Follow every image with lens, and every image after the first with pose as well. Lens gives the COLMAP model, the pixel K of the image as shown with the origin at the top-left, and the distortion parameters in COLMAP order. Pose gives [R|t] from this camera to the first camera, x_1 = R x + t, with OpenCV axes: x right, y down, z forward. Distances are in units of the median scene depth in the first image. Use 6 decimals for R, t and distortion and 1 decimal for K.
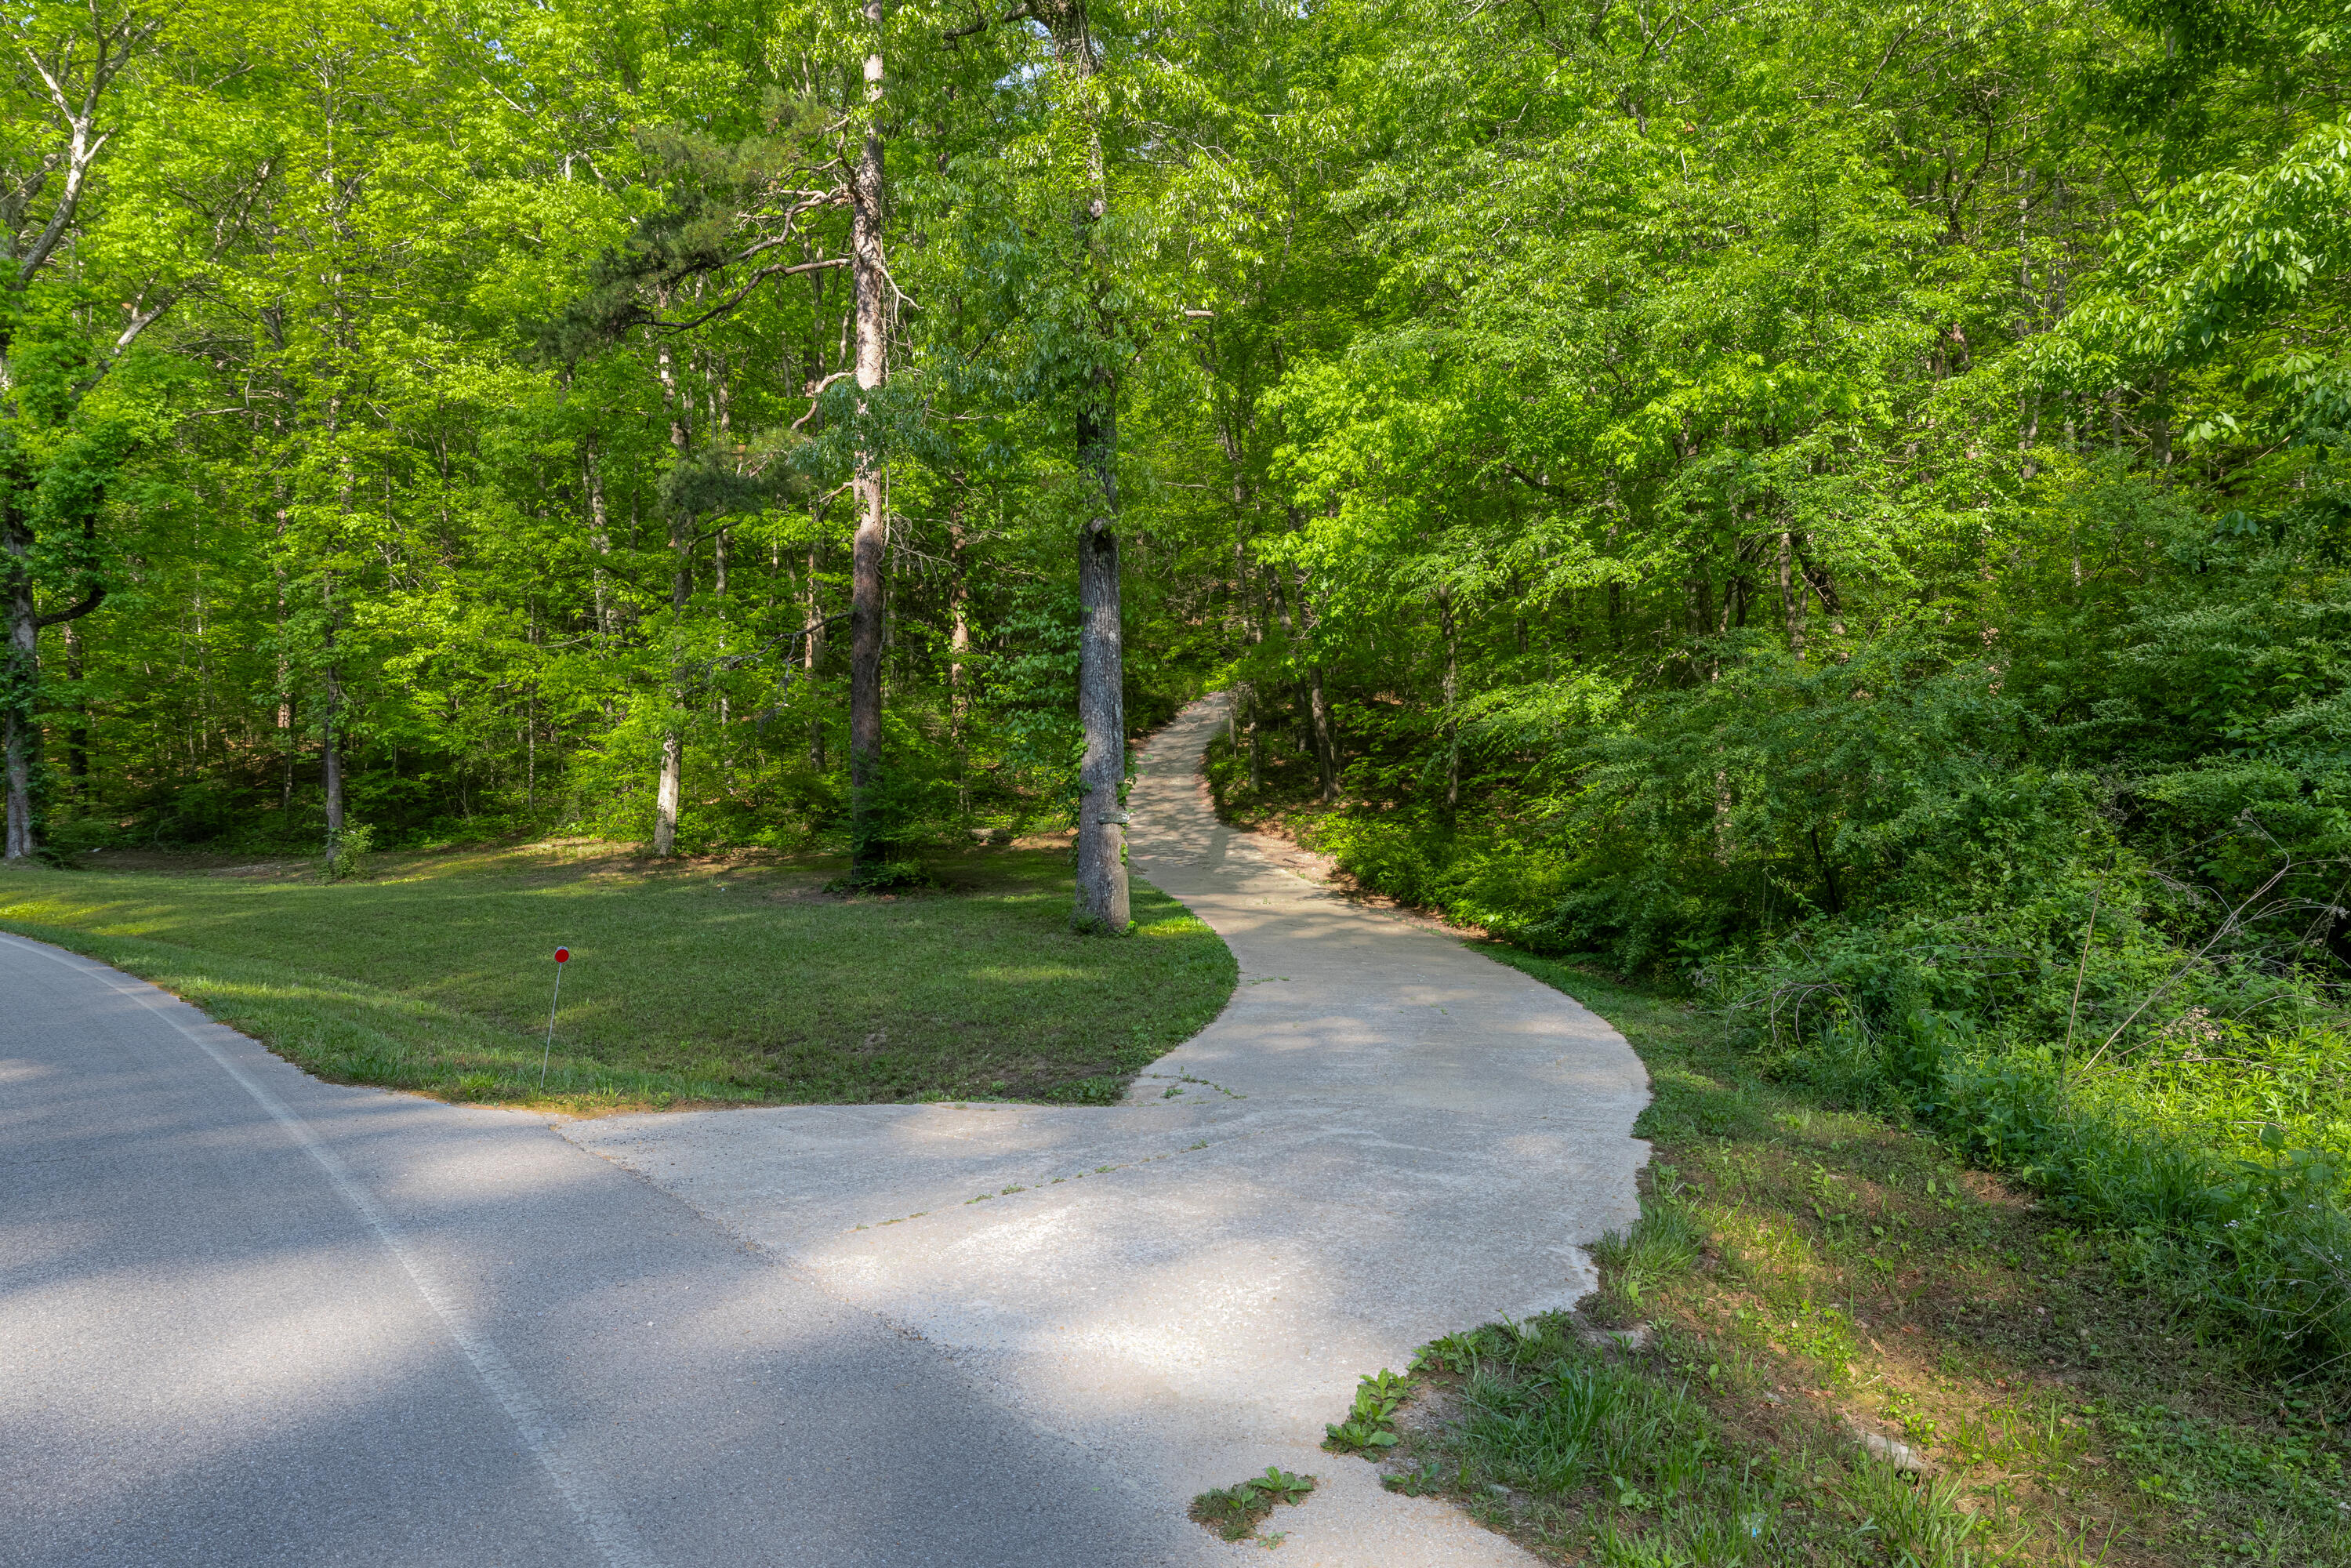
lens RADIAL K [[1439.0, 0, 1175.5], [0, 1439.0, 784.0], [0, 0, 1]] dist [0.001612, 0.000718]
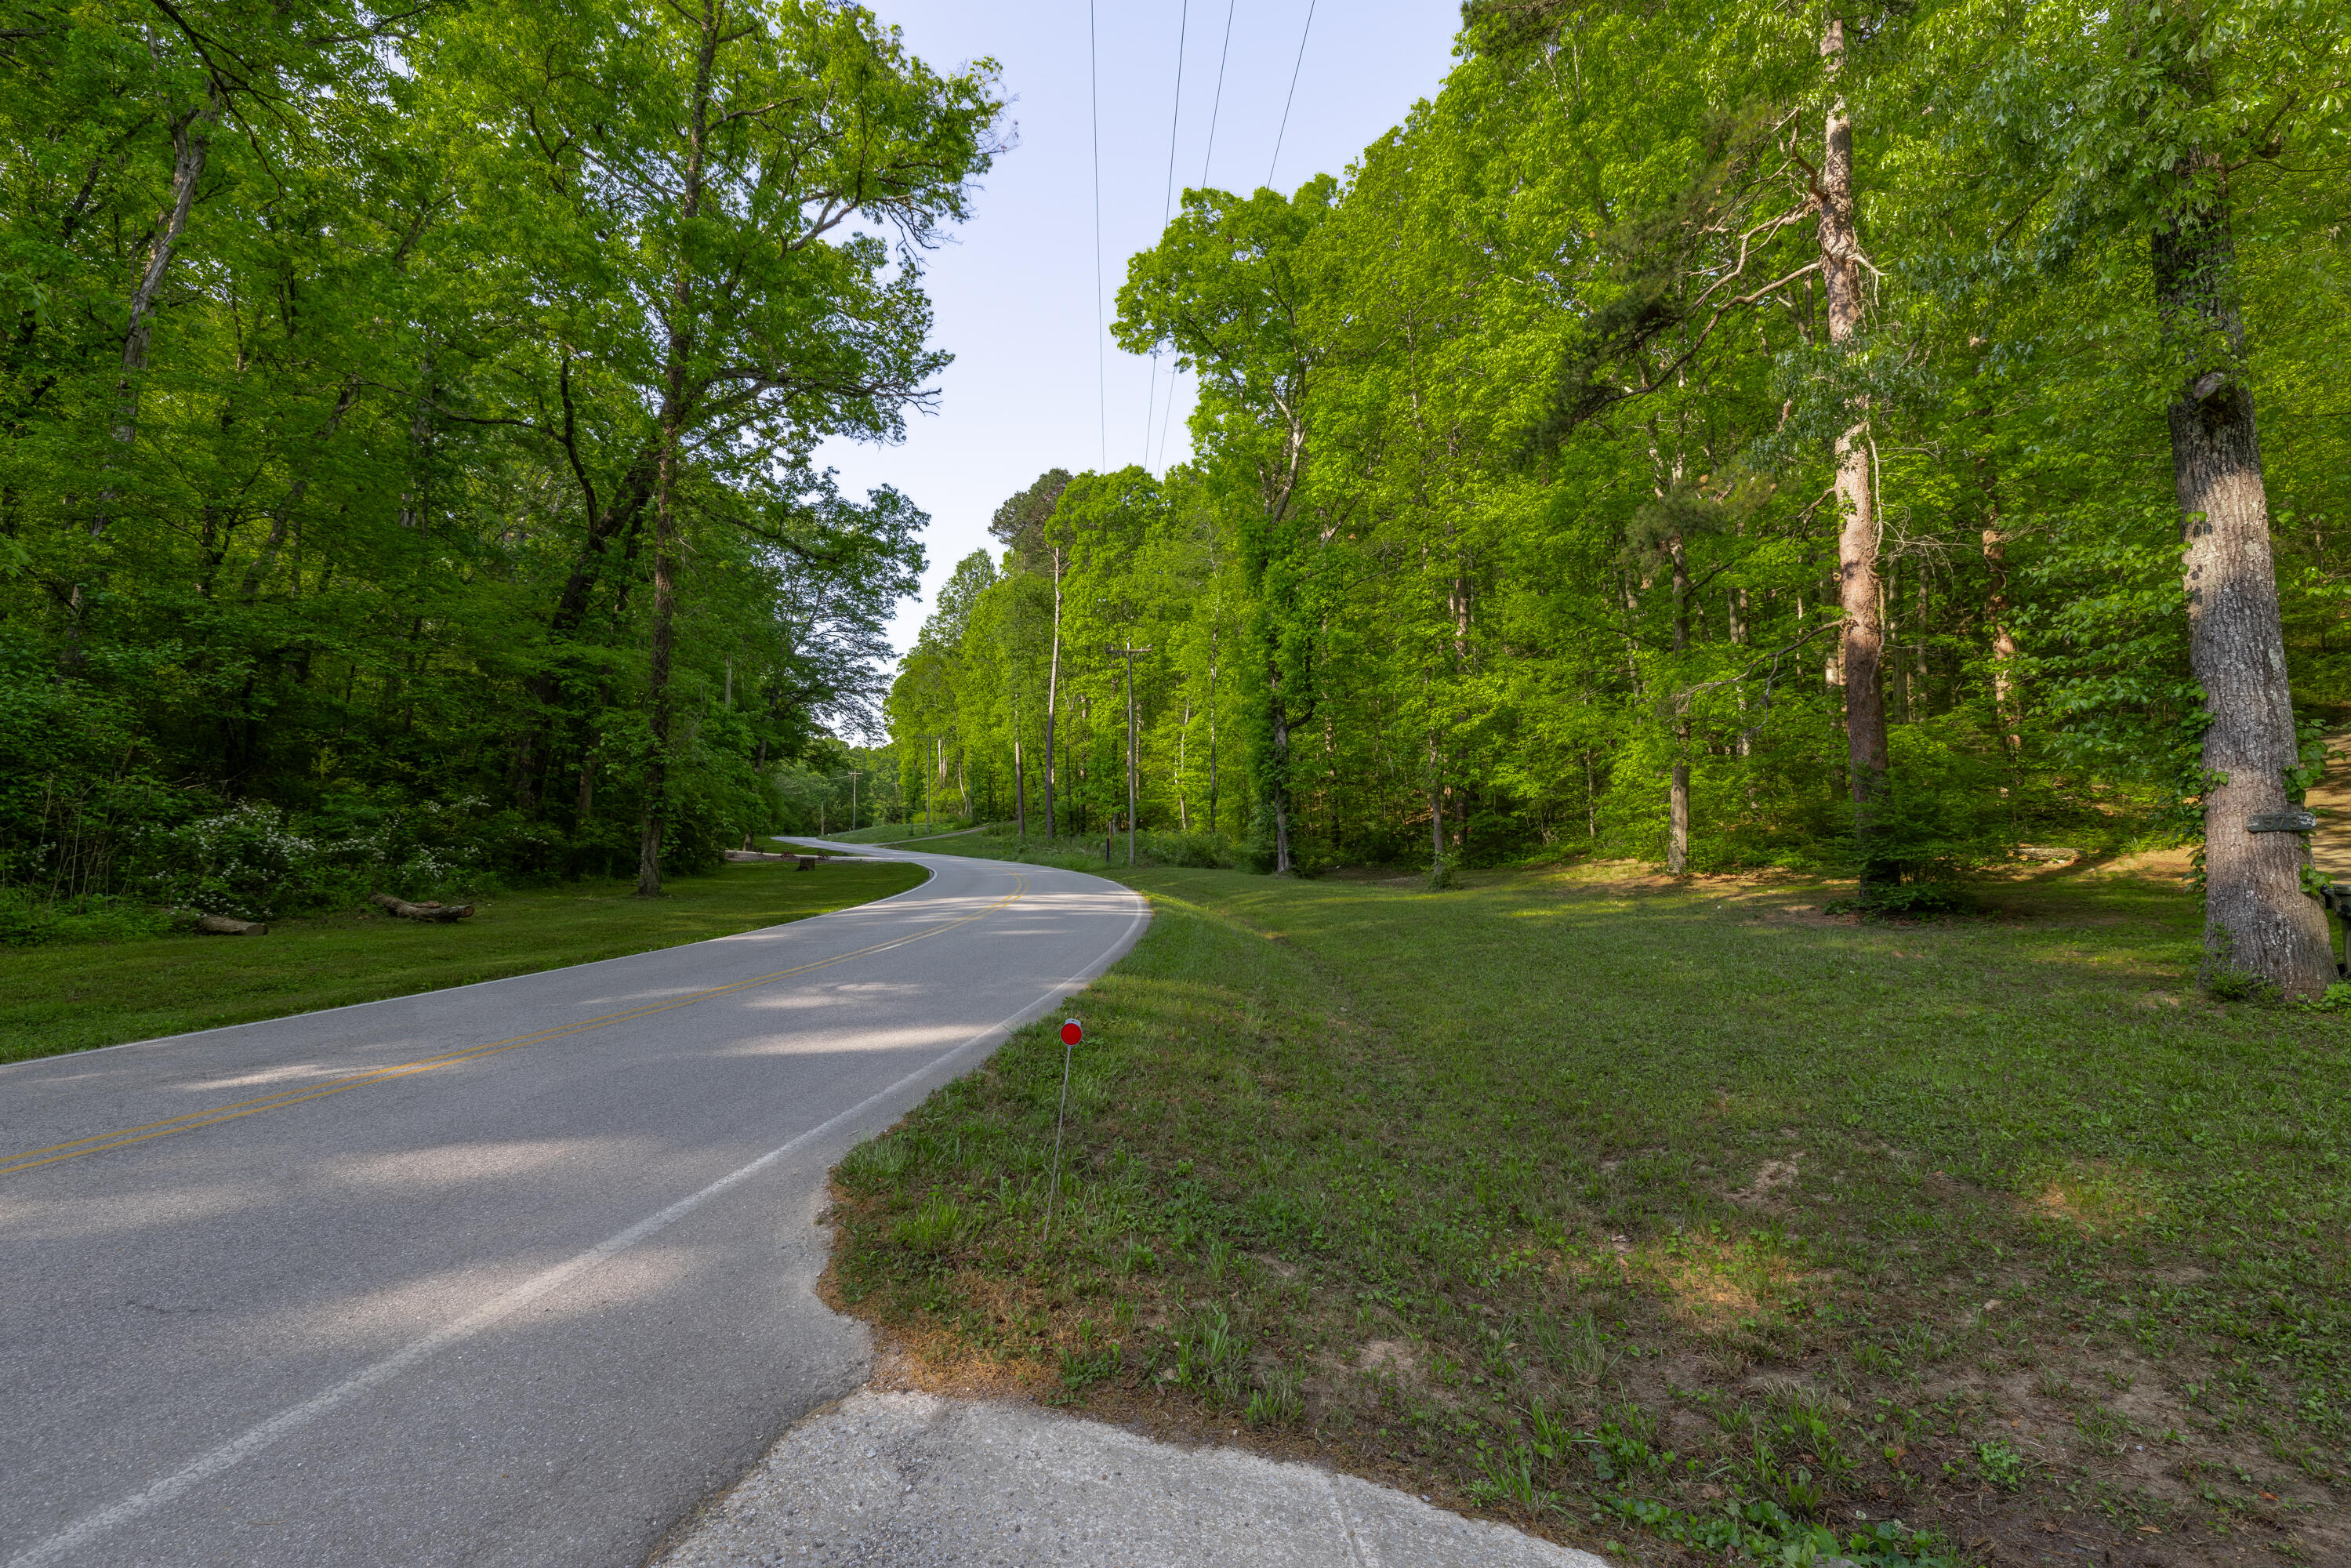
lens RADIAL K [[1004.3, 0, 1166.4], [0, 1004.3, 787.1], [0, 0, 1]] dist [-0.000292, -0.000083]
pose [[0.650940, -0.055245, -0.757116, -0.014931], [0.028800, 0.998428, -0.048091, 0.008389], [0.758582, 0.009499, 0.651508, 0.184822]]
